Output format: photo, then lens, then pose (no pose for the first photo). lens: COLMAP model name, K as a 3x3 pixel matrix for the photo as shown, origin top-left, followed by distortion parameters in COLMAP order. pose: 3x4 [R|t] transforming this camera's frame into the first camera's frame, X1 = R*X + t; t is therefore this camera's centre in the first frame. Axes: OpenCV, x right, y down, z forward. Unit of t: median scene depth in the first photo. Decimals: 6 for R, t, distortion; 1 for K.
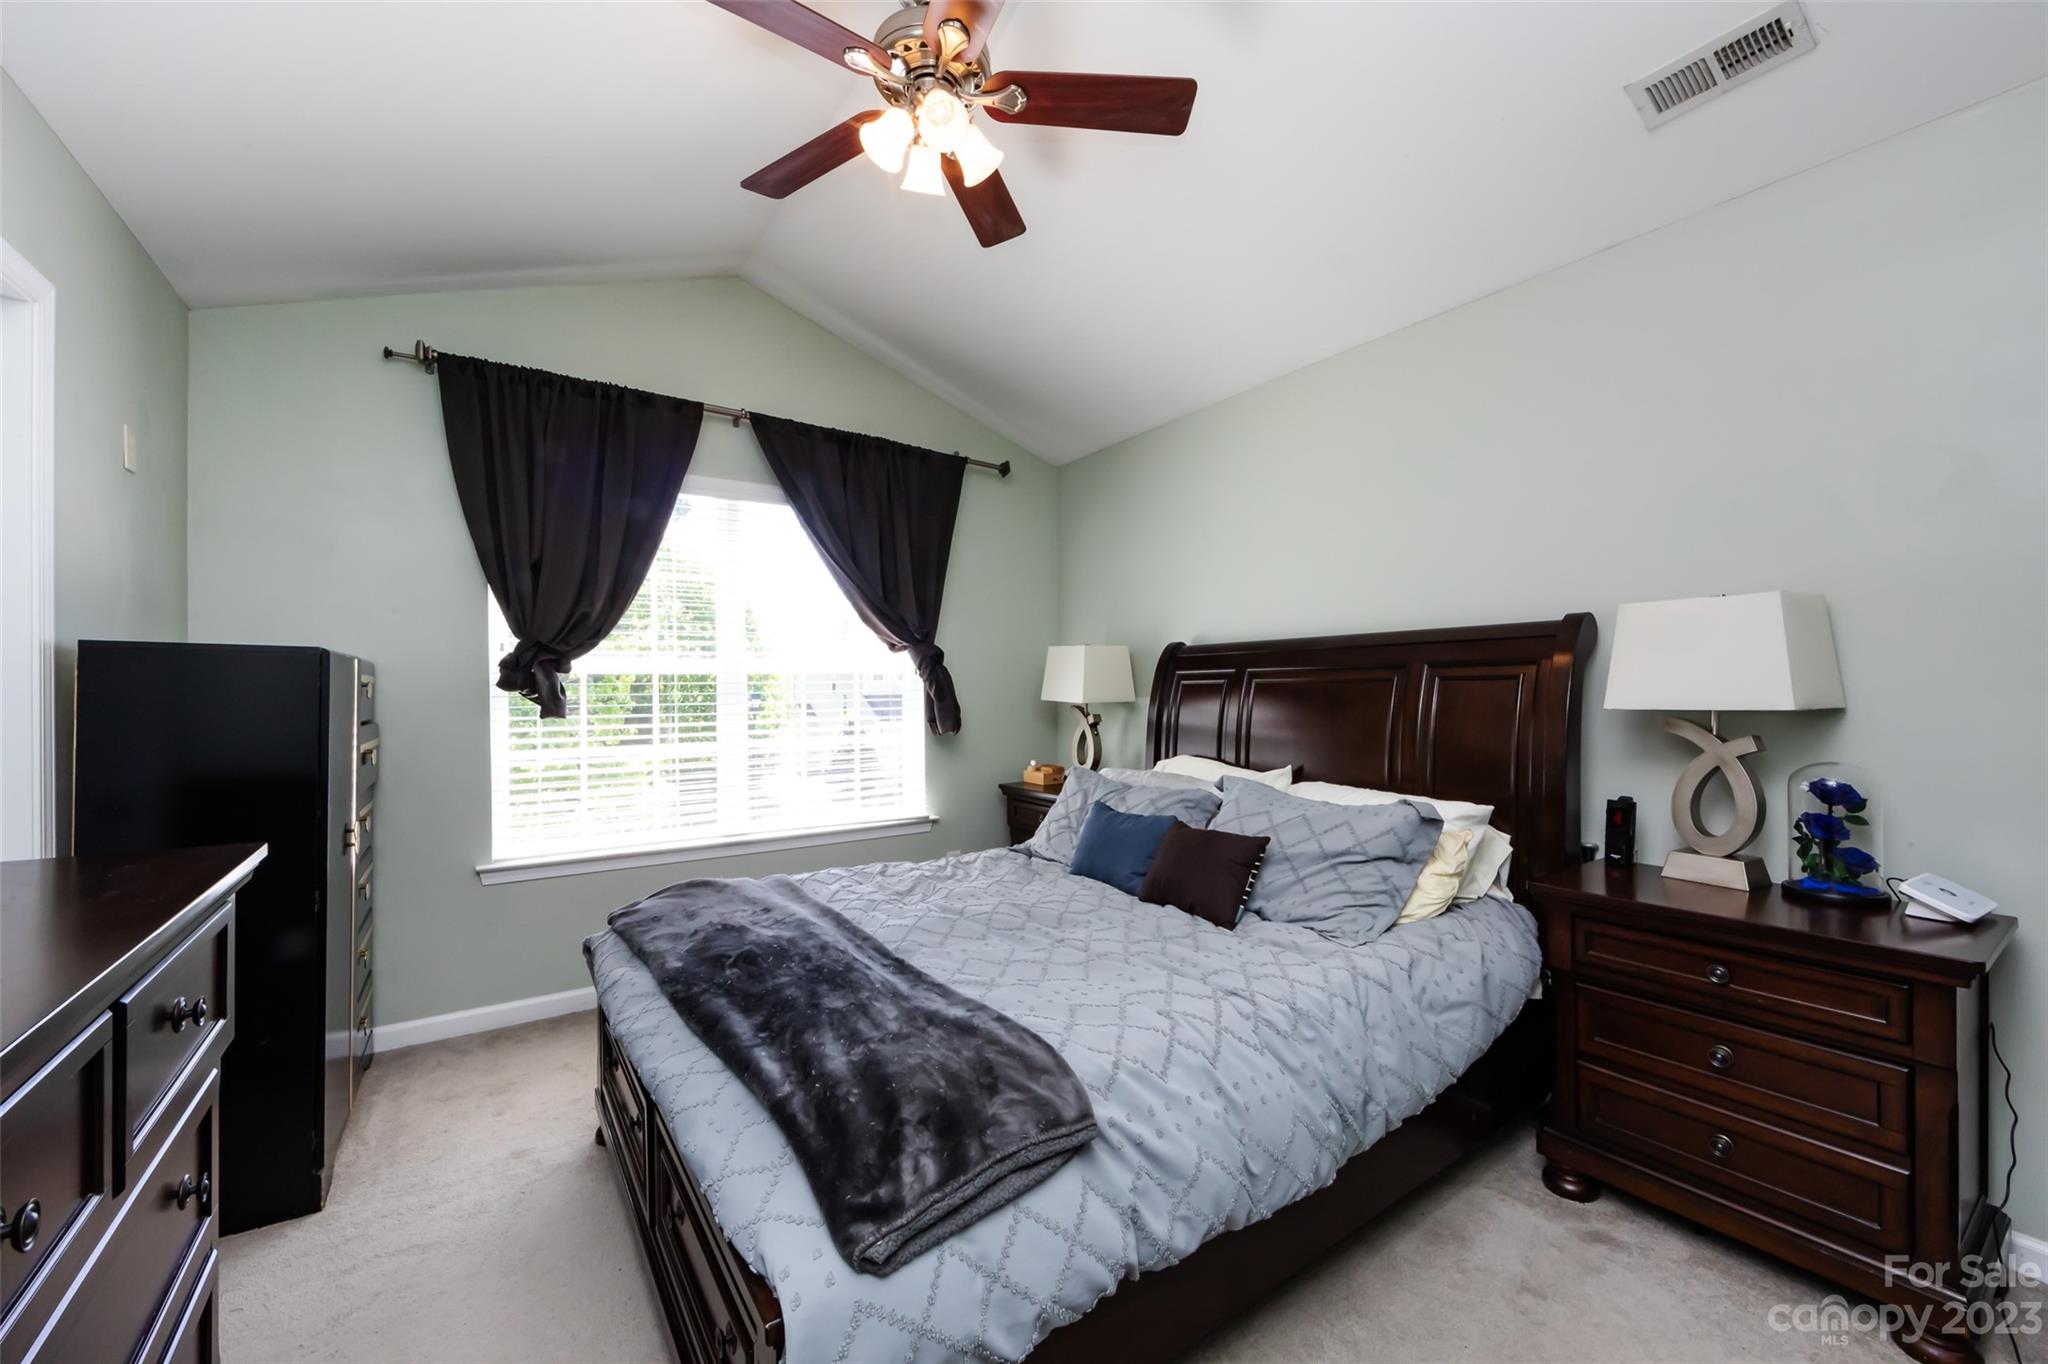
lens RADIAL K [[804.5, 0, 1023.6], [0, 804.5, 692.8], [0, 0, 1]] dist [0.002747, 0.000620]
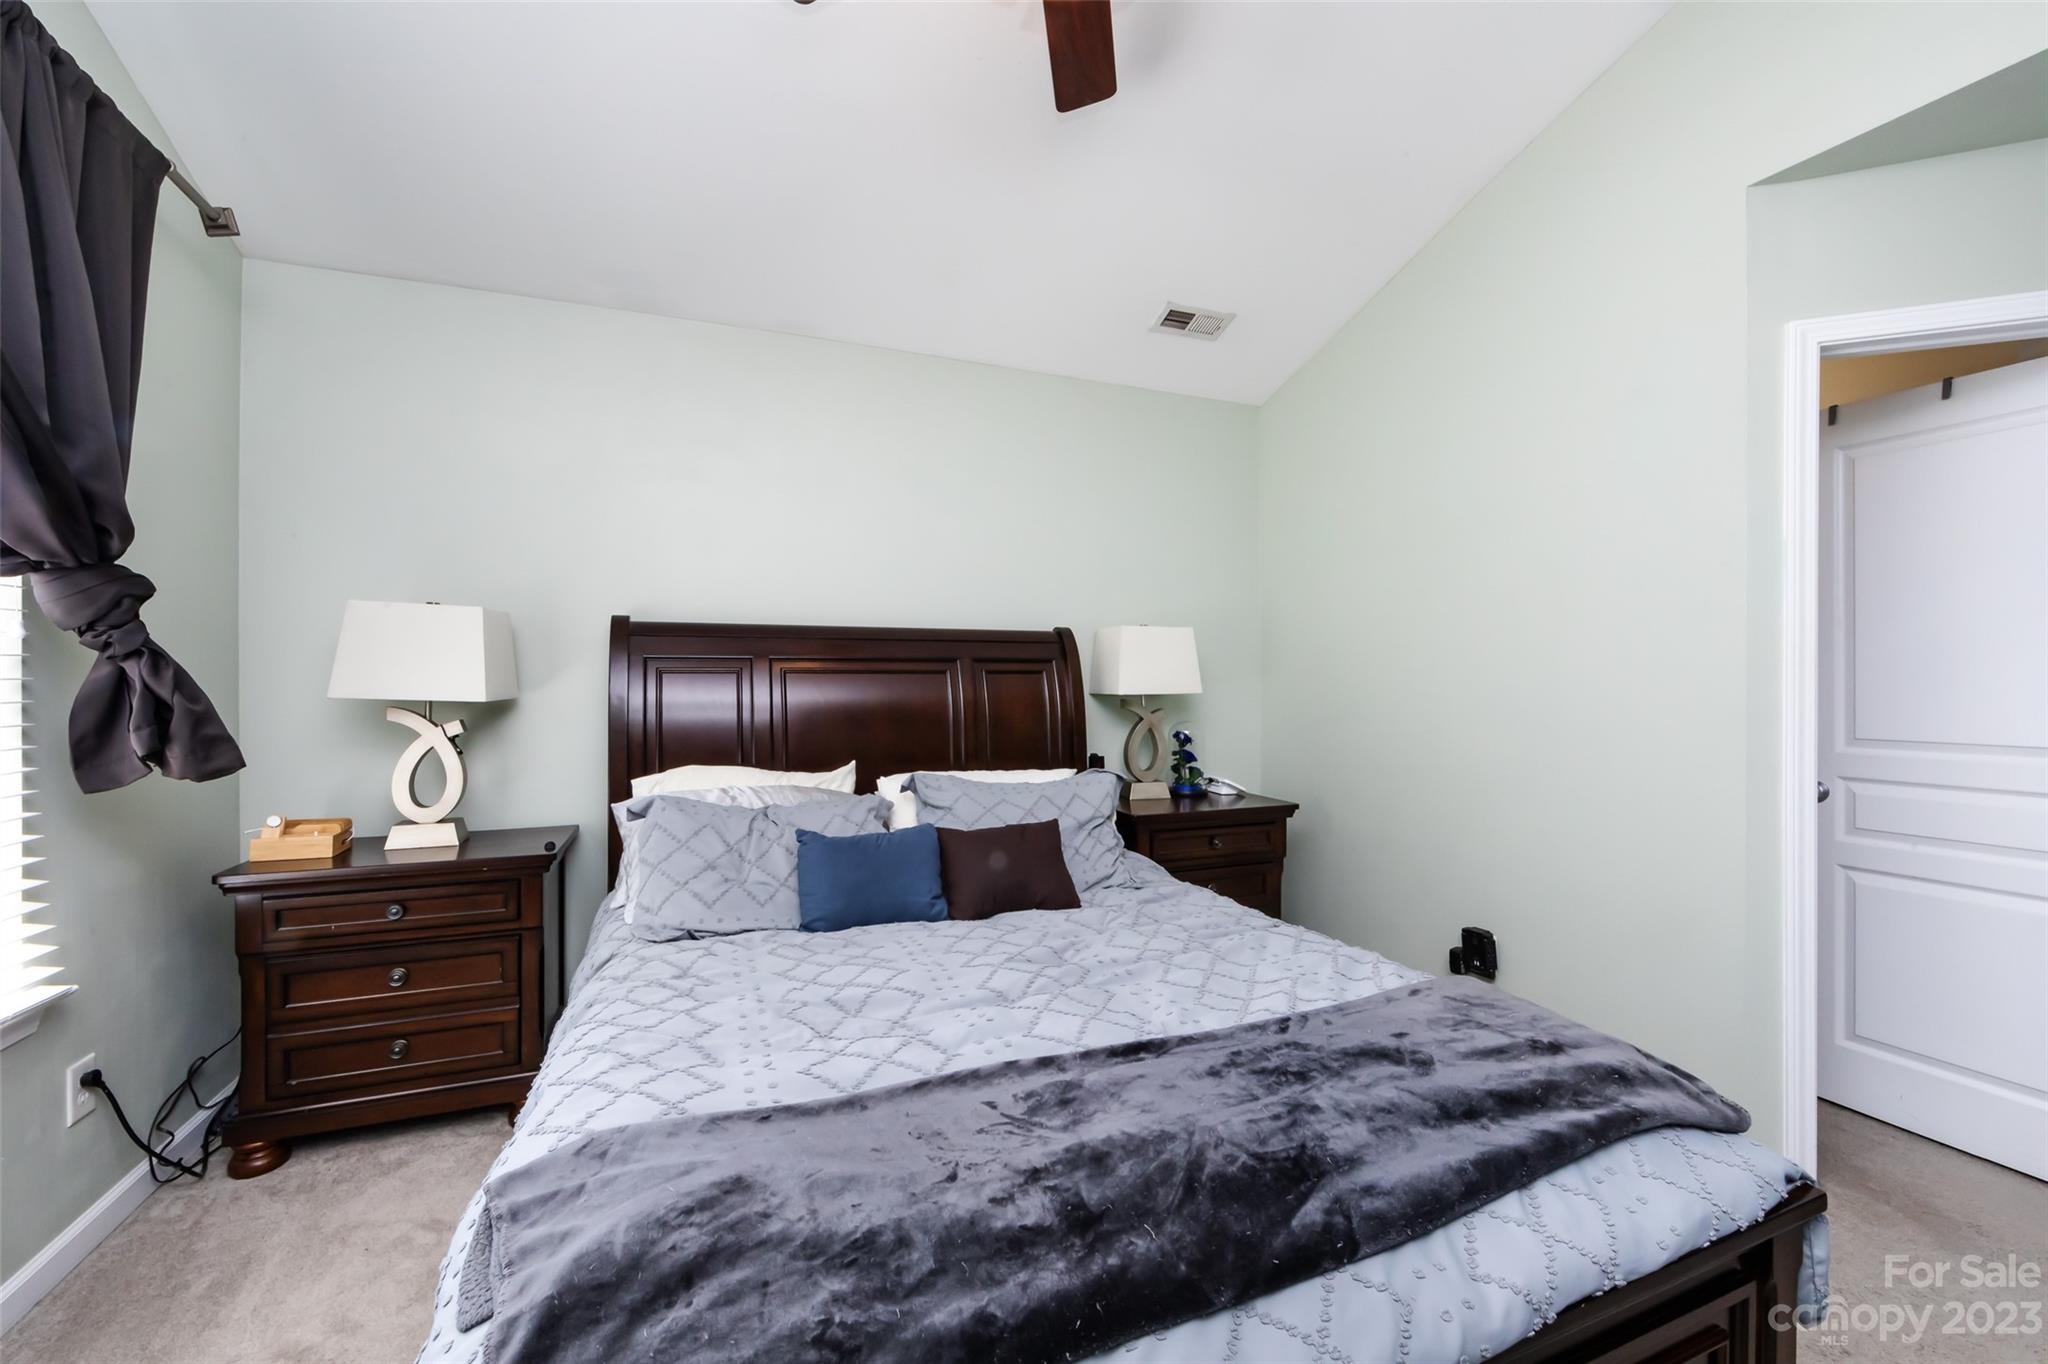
lens RADIAL K [[804.5, 0, 1021.9], [0, 804.5, 679.3], [0, 0, 1]] dist [0.002747, 0.000620]
pose [[0.208848, 0.003027, 0.977944, -0.695297], [-0.001667, 0.999995, -0.002739, -0.004693], [-0.977947, -0.001058, 0.208852, 0.749761]]
